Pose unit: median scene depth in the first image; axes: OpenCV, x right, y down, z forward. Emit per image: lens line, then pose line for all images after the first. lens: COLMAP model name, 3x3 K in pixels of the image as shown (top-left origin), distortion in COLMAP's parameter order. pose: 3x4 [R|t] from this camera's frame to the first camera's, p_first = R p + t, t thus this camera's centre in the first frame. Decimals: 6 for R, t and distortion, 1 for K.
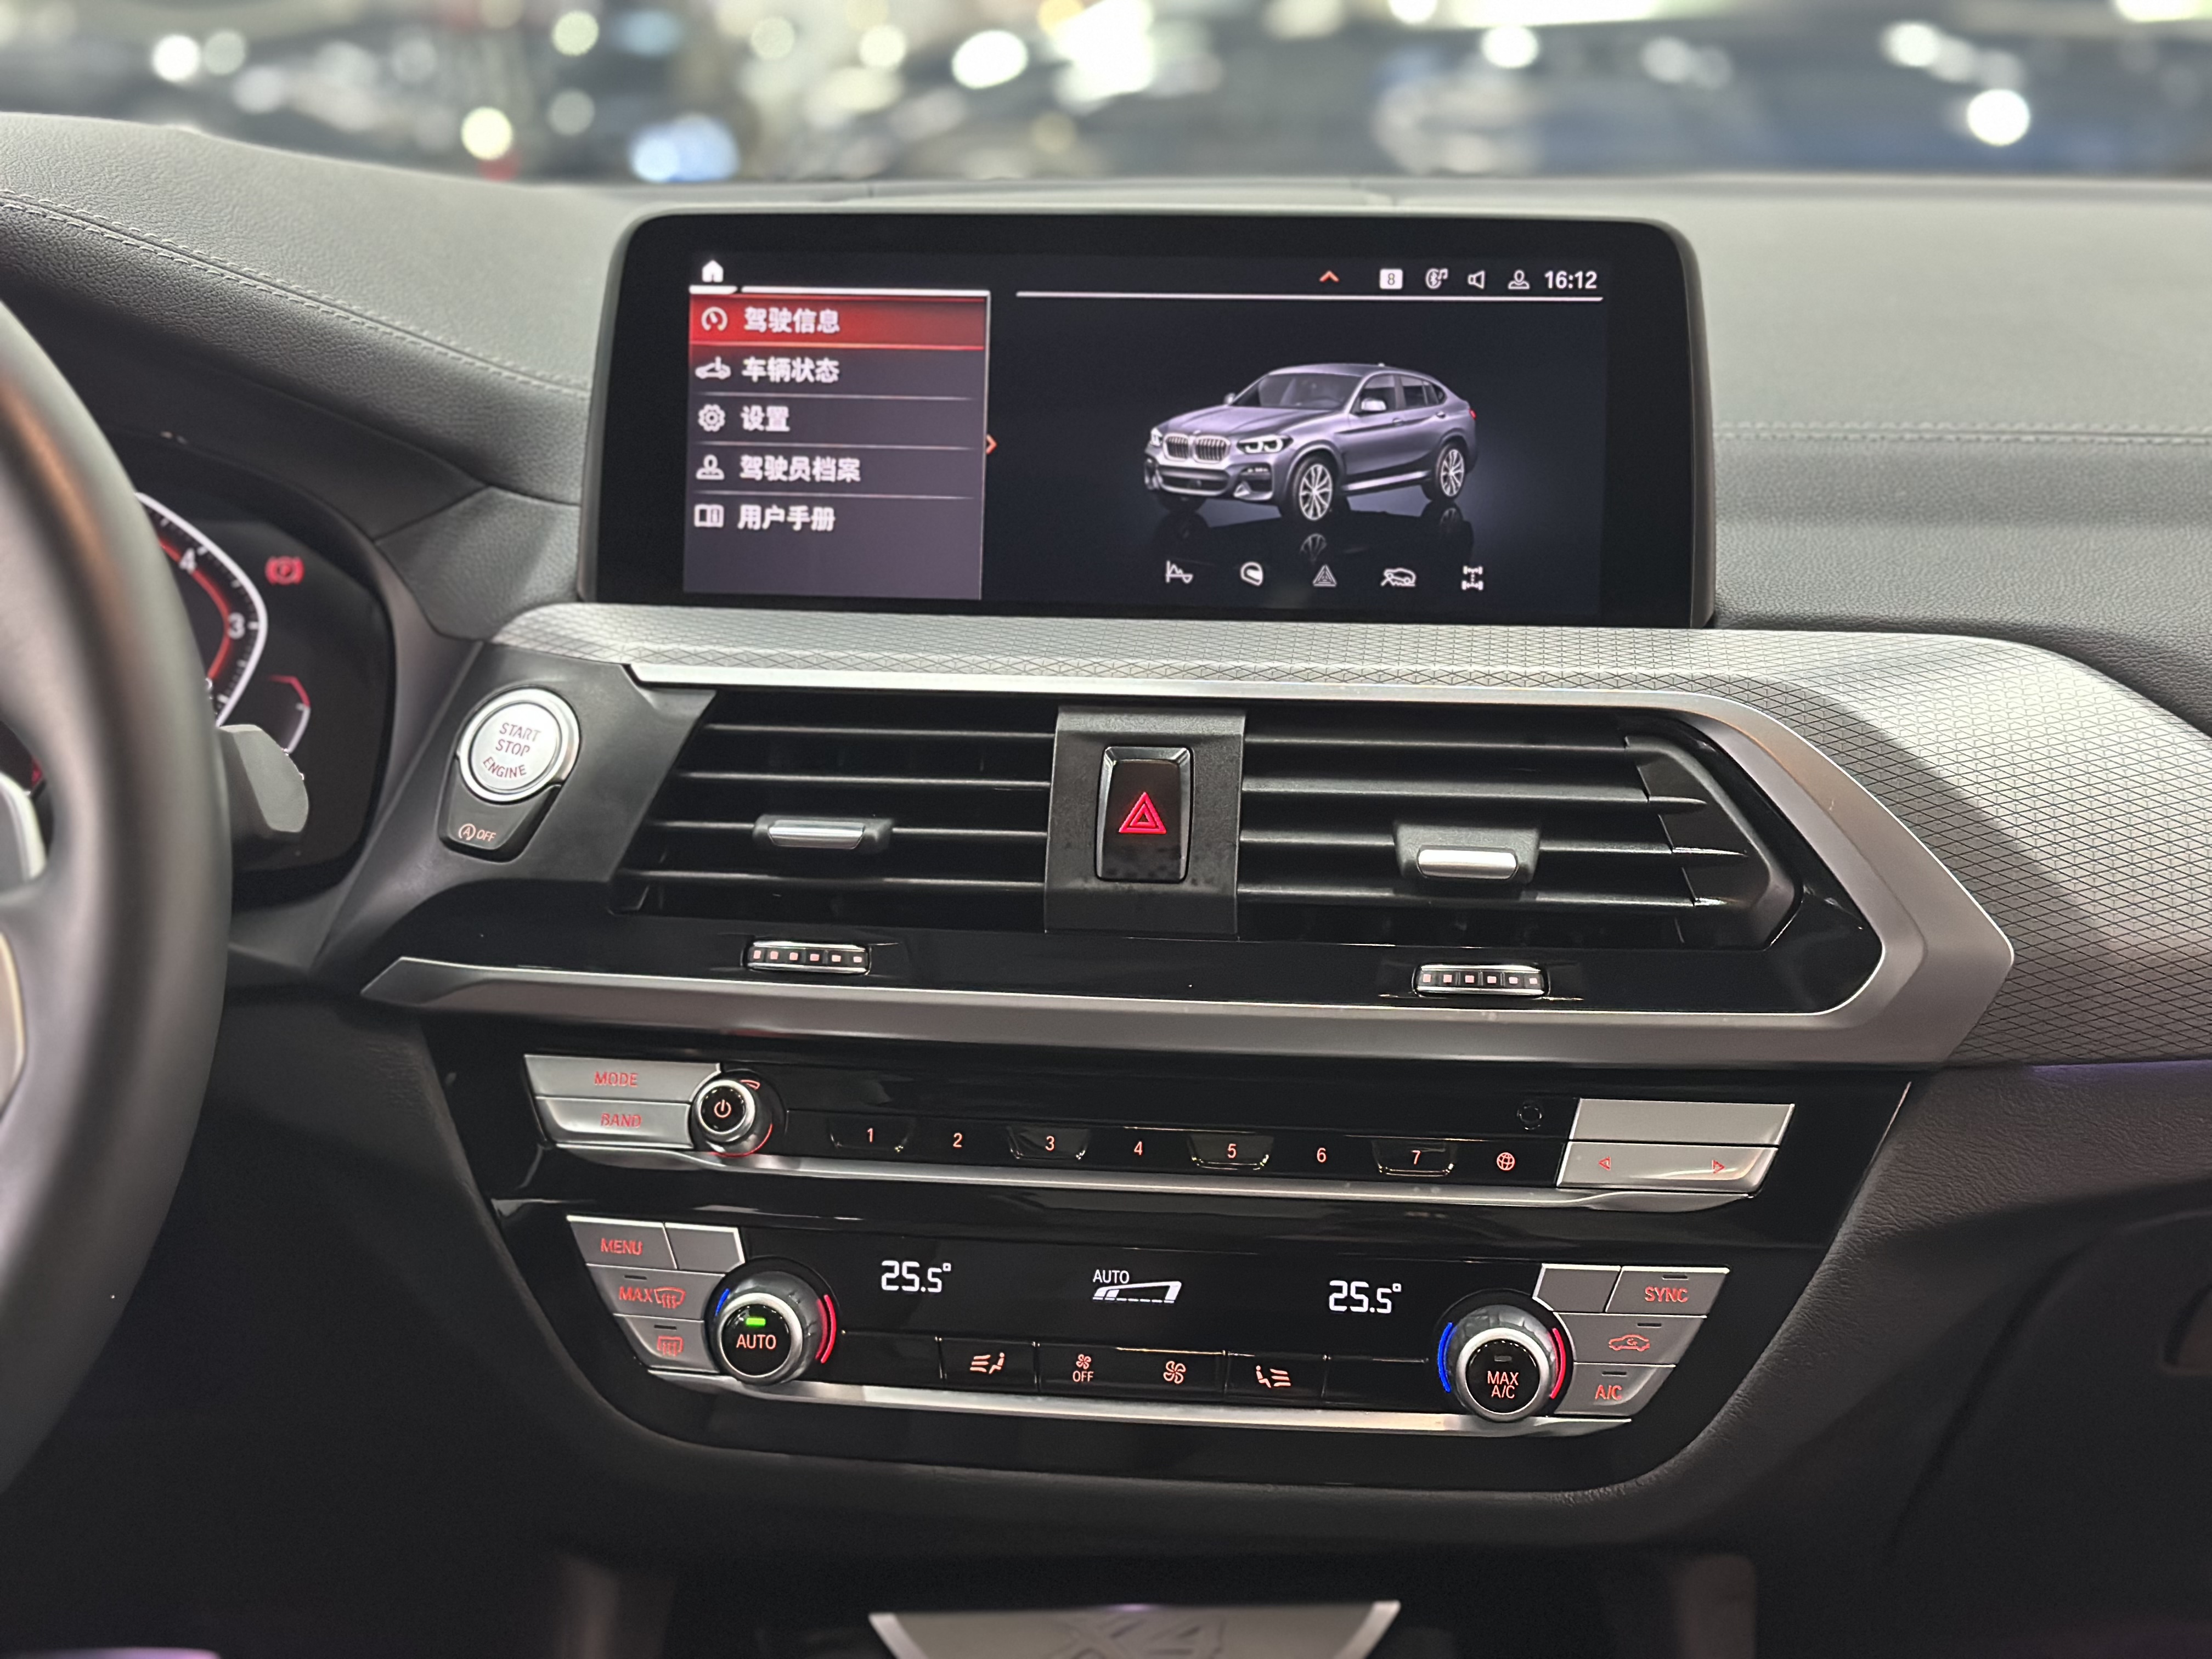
lens RADIAL K [[3069.3, 0, 1110.3], [0, 3069.3, 845.8], [0, 0, 1]] dist [0.102038, 0.000000]
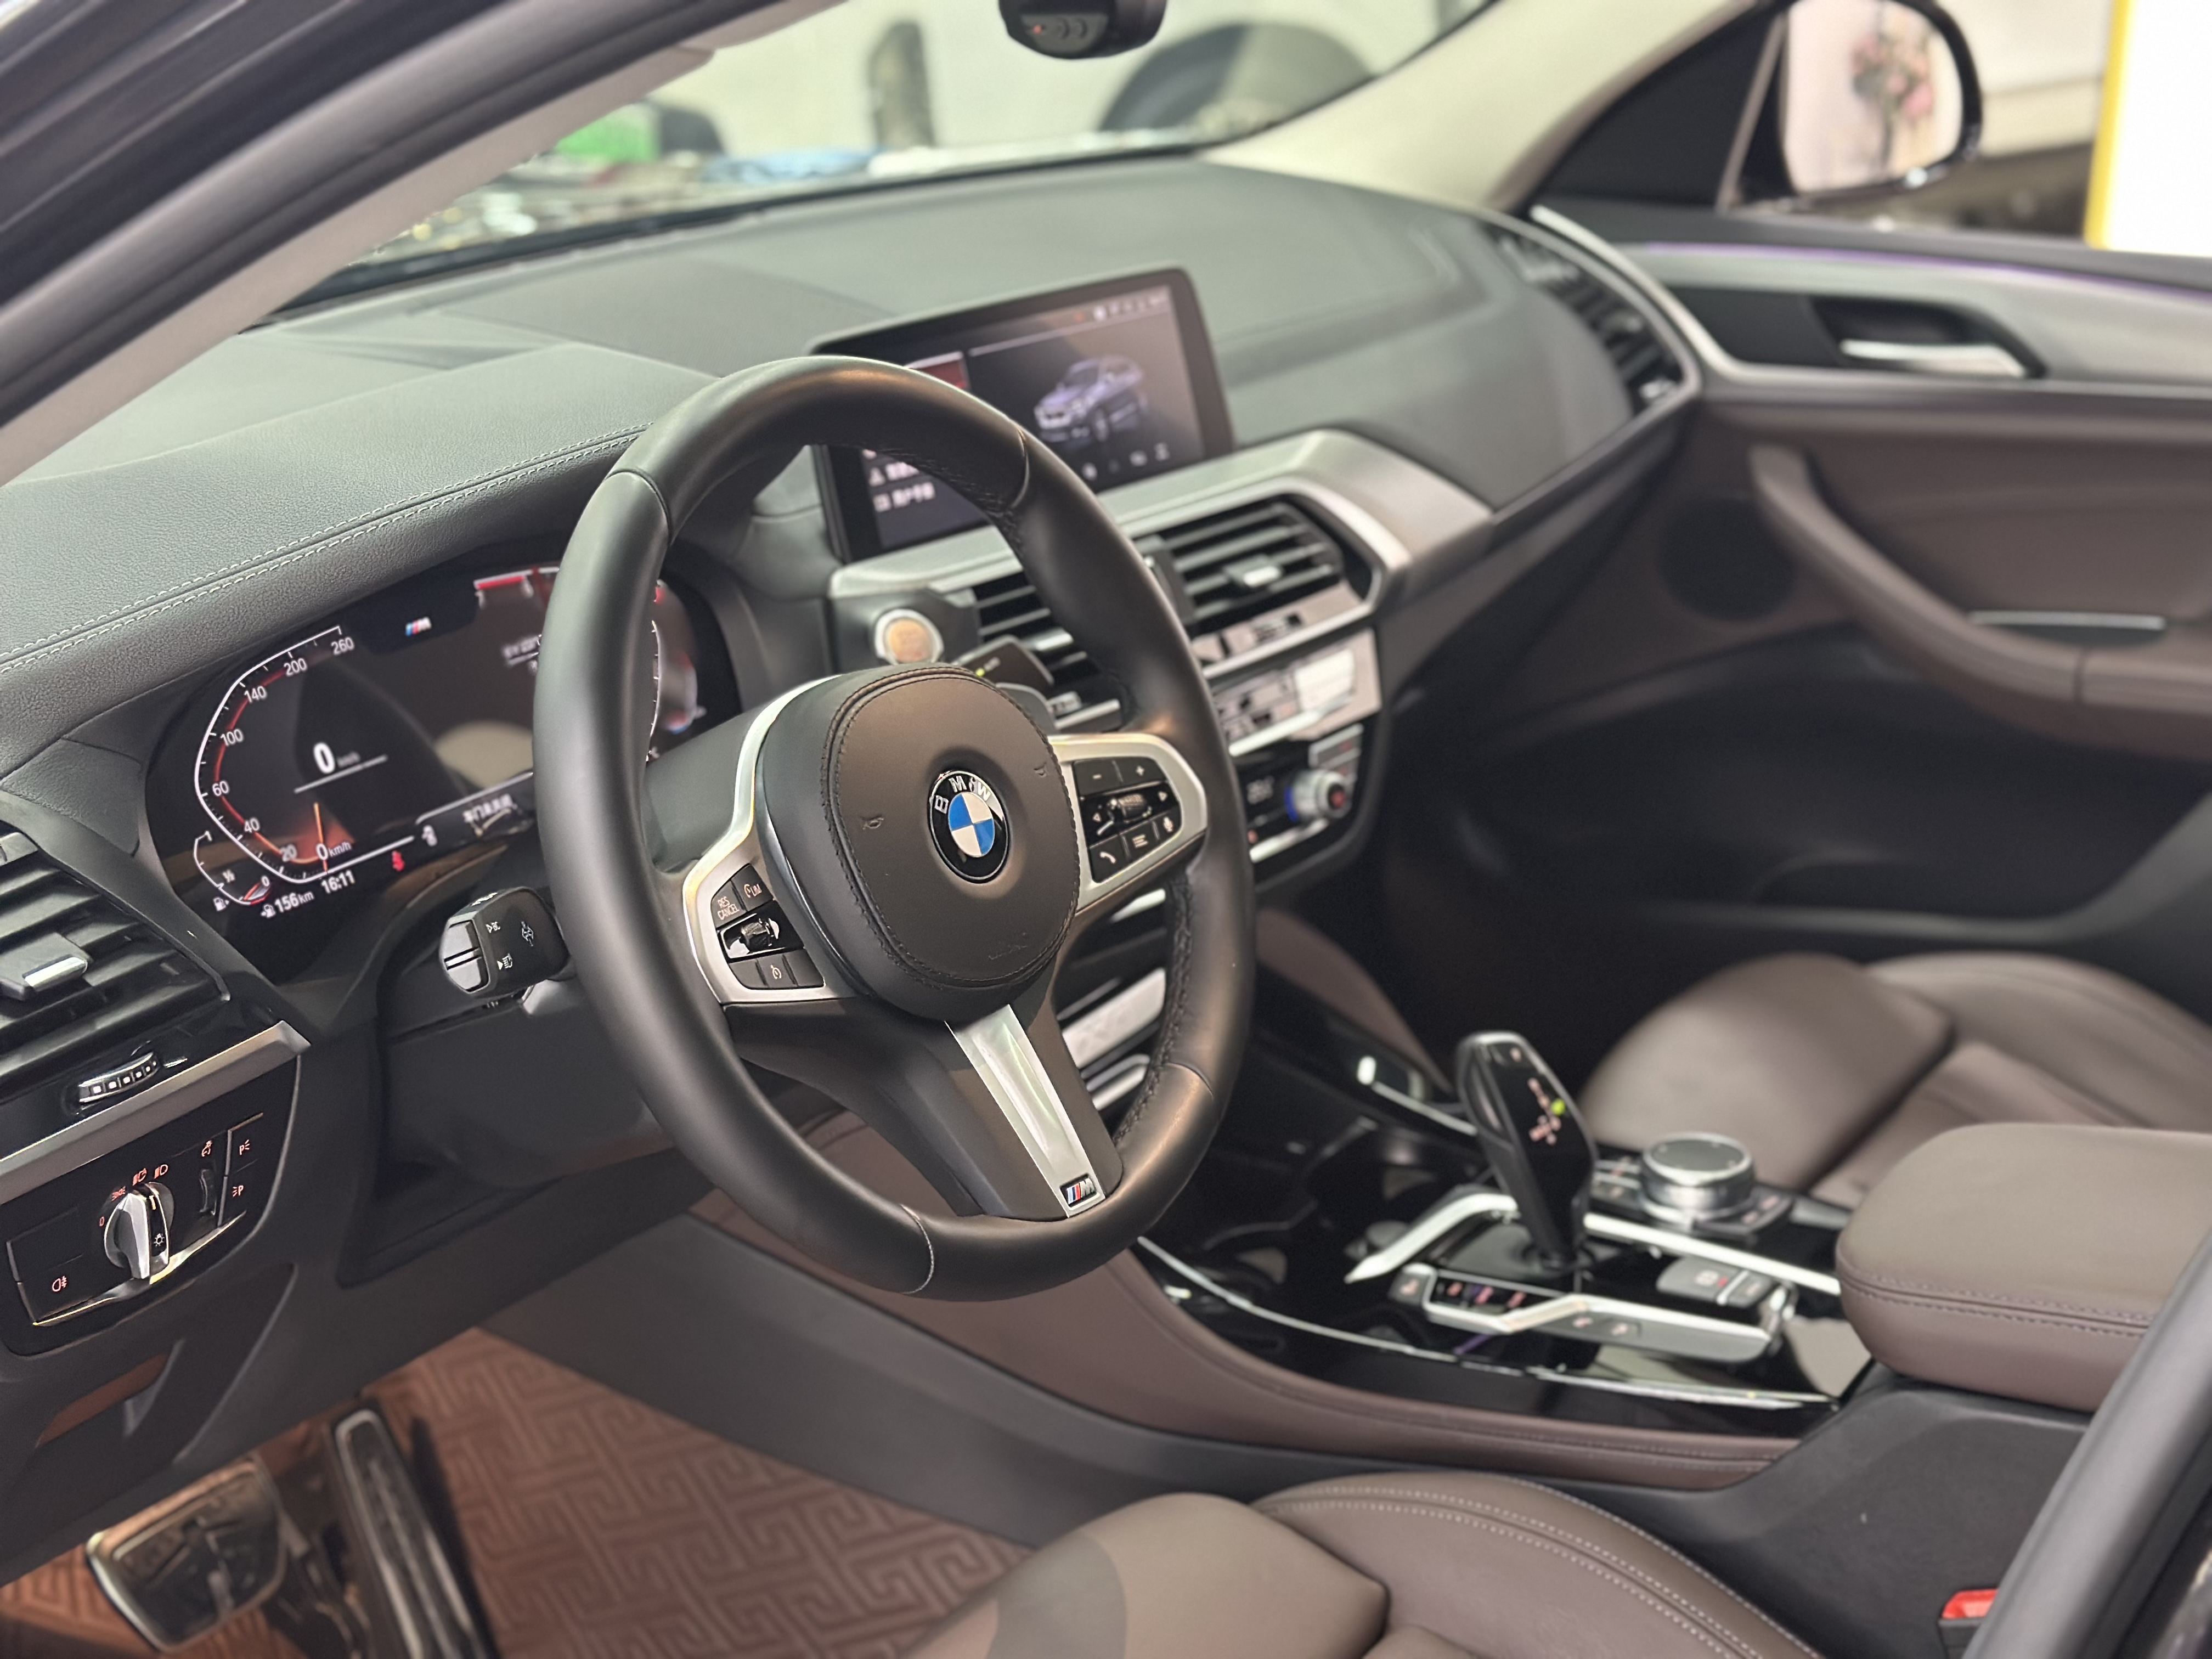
lens RADIAL K [[3069.3, 0, 1097.5], [0, 3069.3, 839.8], [0, 0, 1]] dist [0.102038, 0.000000]
pose [[0.560656, -0.289372, 0.775841, -1.590030], [0.235677, 0.953964, 0.185497, -0.233111], [-0.793801, 0.078848, 0.603044, -0.183884]]
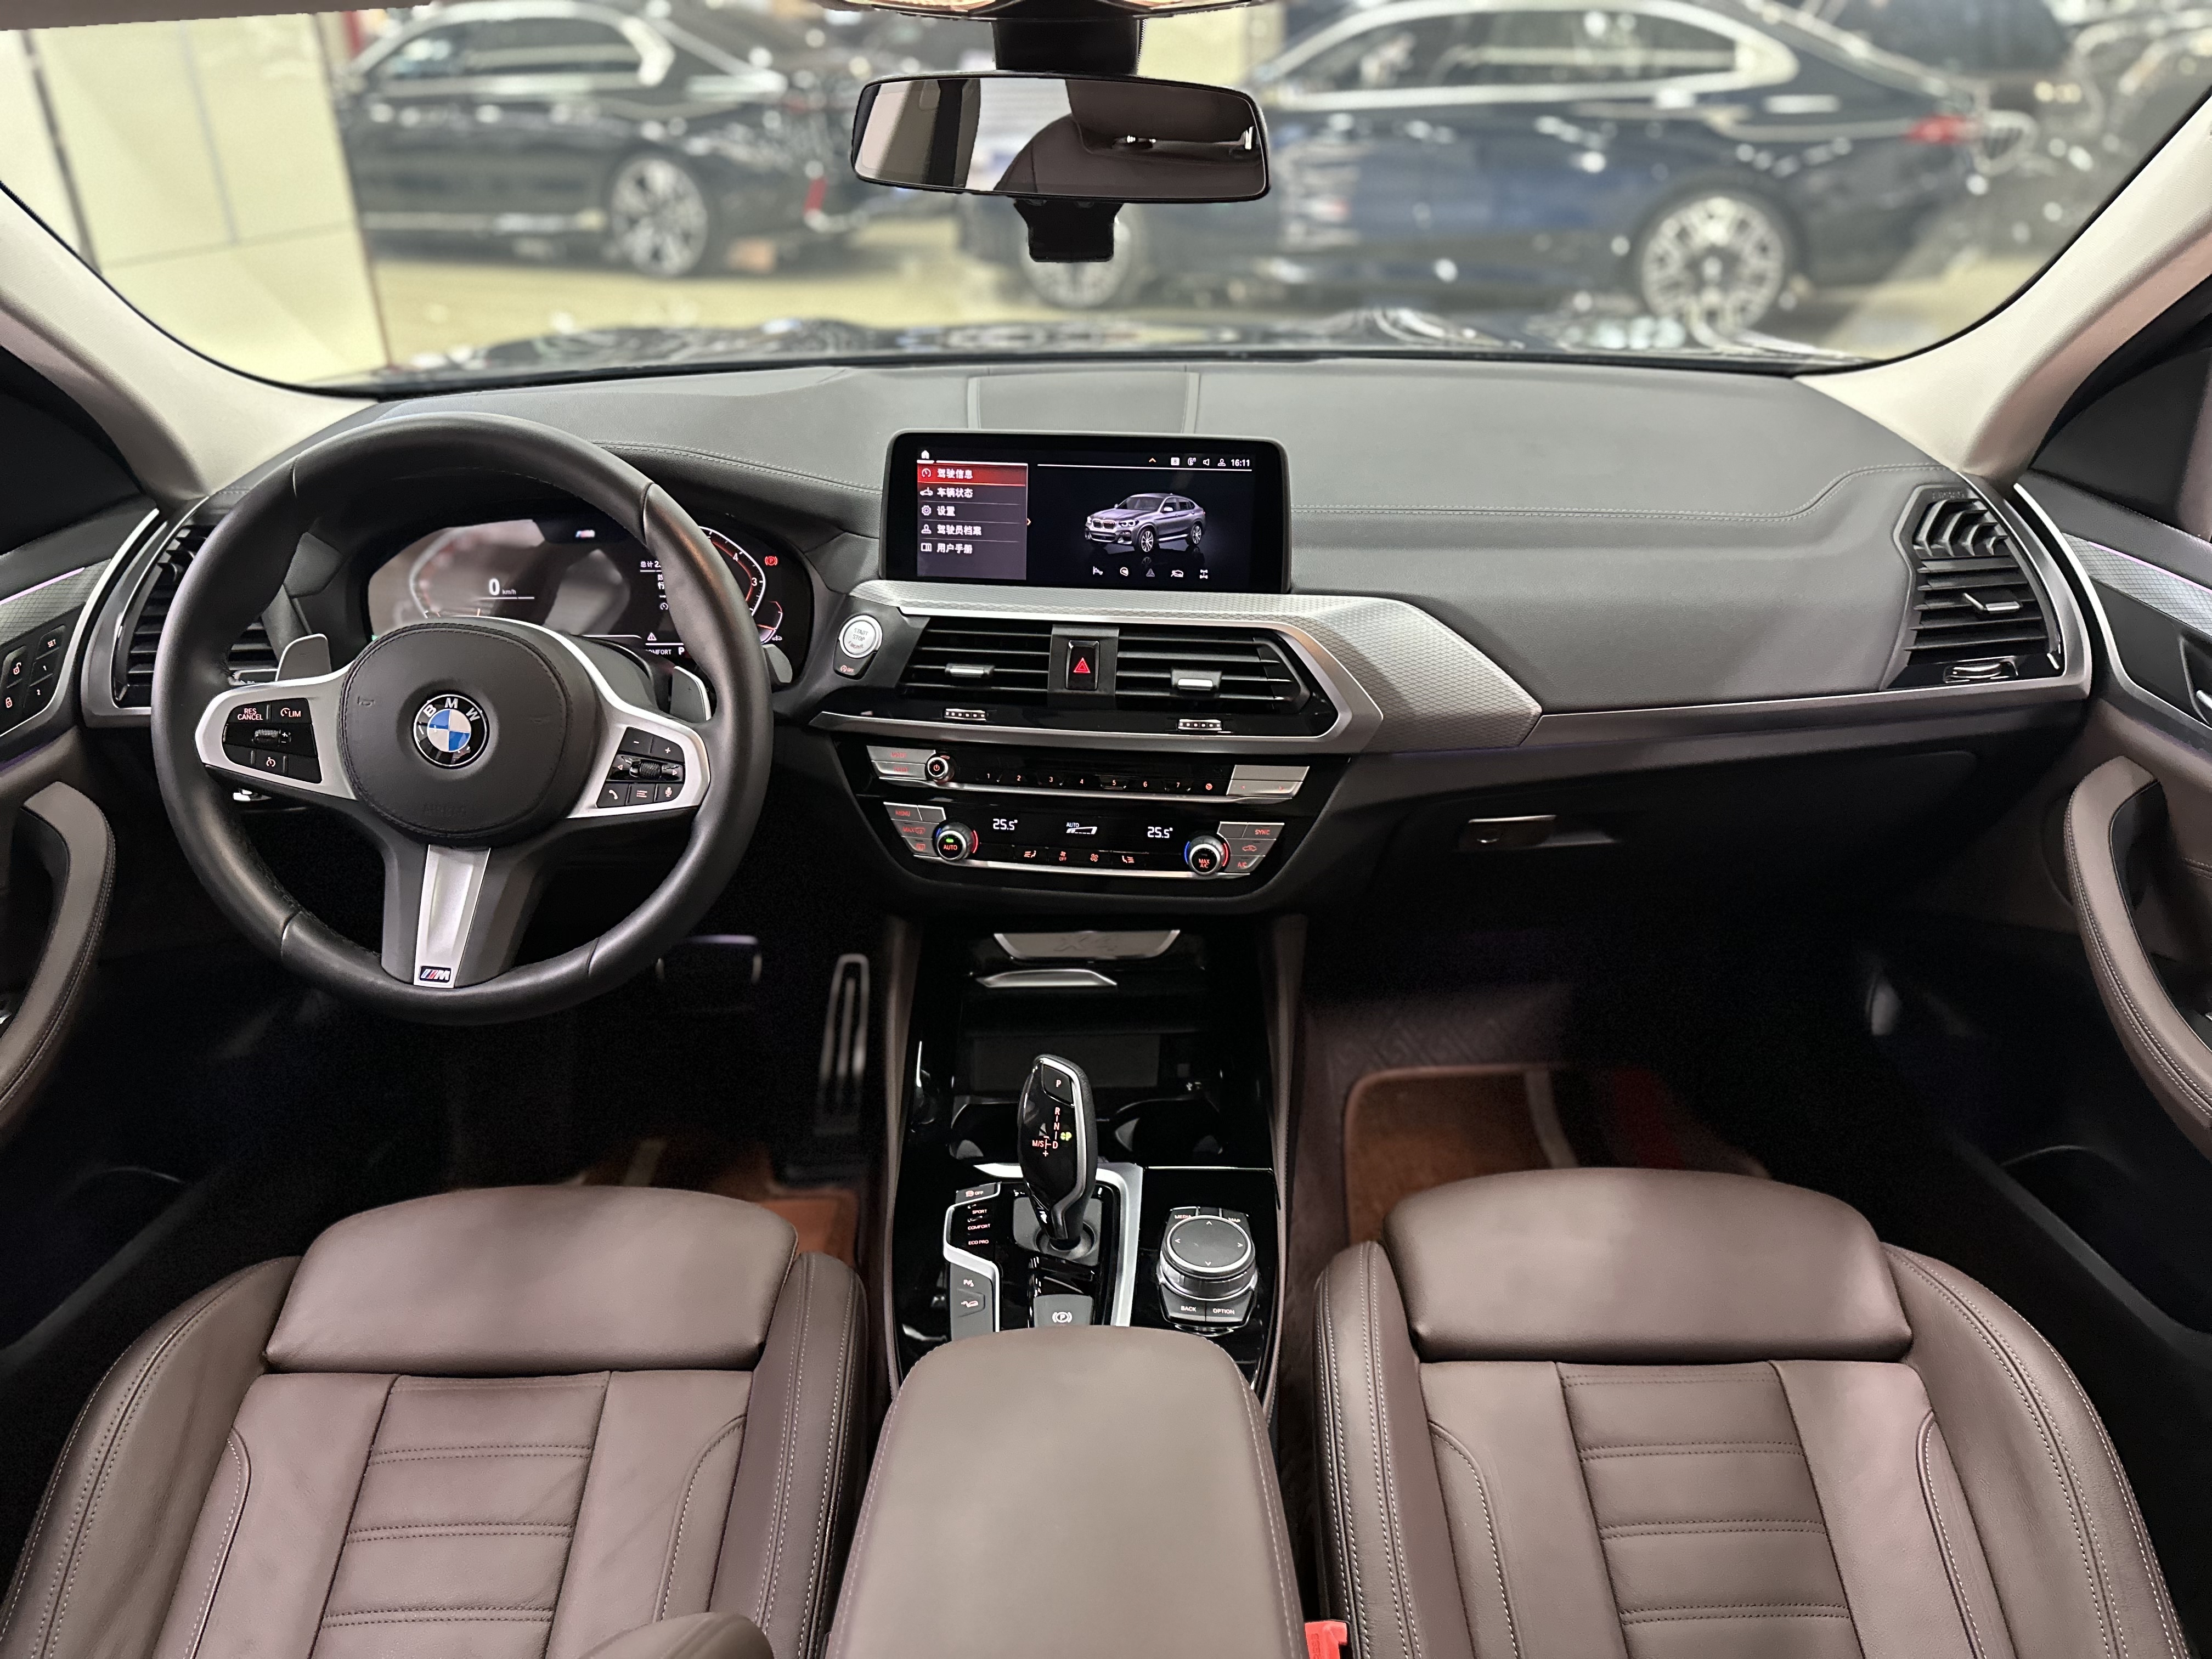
lens RADIAL K [[1543.0, 0, 1136.7], [0, 1543.0, 830.7], [0, 0, 1]] dist [0.054119, -0.069920]
pose [[0.999993, 0.000870, -0.003676, 0.063769], [-0.000126, 0.980272, 0.197652, -0.137120], [0.003776, -0.197650, 0.980265, -0.408819]]
